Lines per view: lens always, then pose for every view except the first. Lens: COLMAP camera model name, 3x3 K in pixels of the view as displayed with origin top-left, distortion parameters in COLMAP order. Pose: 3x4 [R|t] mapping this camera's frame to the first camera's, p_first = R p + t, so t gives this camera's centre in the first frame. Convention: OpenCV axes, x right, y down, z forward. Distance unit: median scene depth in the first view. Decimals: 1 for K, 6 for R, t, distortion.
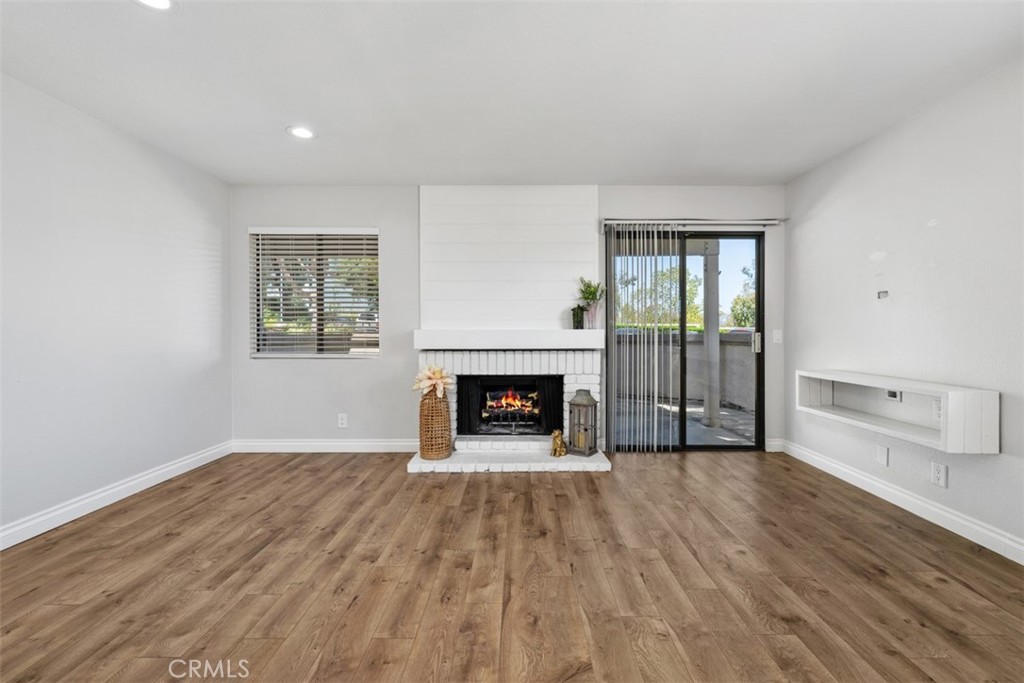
lens RADIAL K [[434.4, 0, 510.5], [0, 434.4, 338.9], [0, 0, 1]] dist [-0.001021, -0.000852]
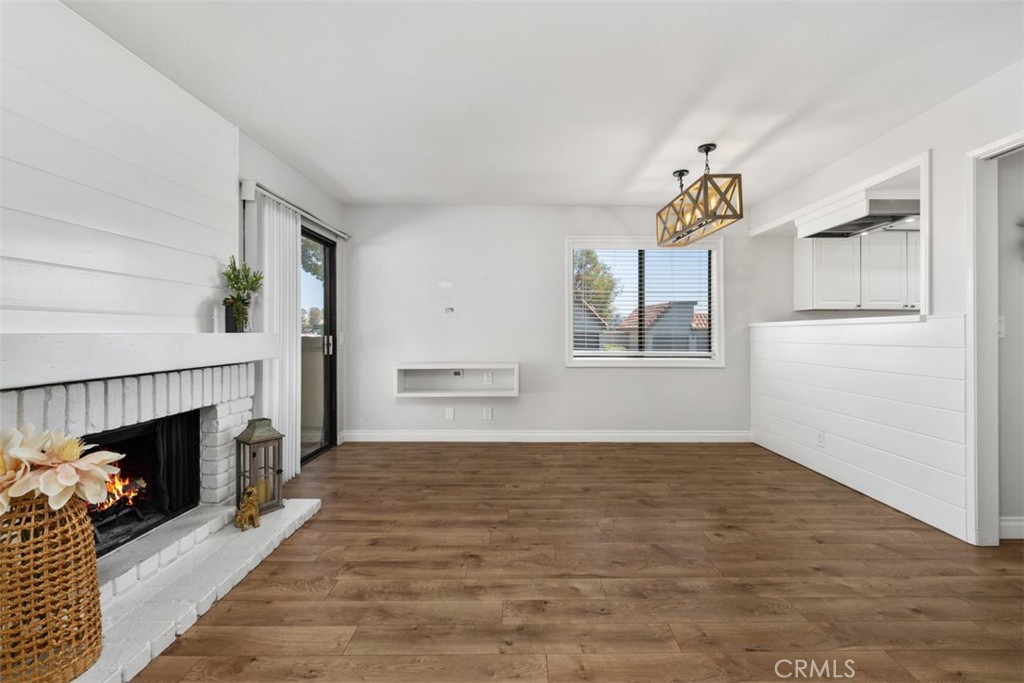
lens RADIAL K [[434.4, 0, 535.9], [0, 434.4, 330.7], [0, 0, 1]] dist [-0.001021, -0.000852]
pose [[-0.032141, 0.003769, 0.999476, -0.688511], [0.021864, 0.999756, -0.003067, -0.016167], [-0.999244, 0.021754, -0.032216, 0.723404]]
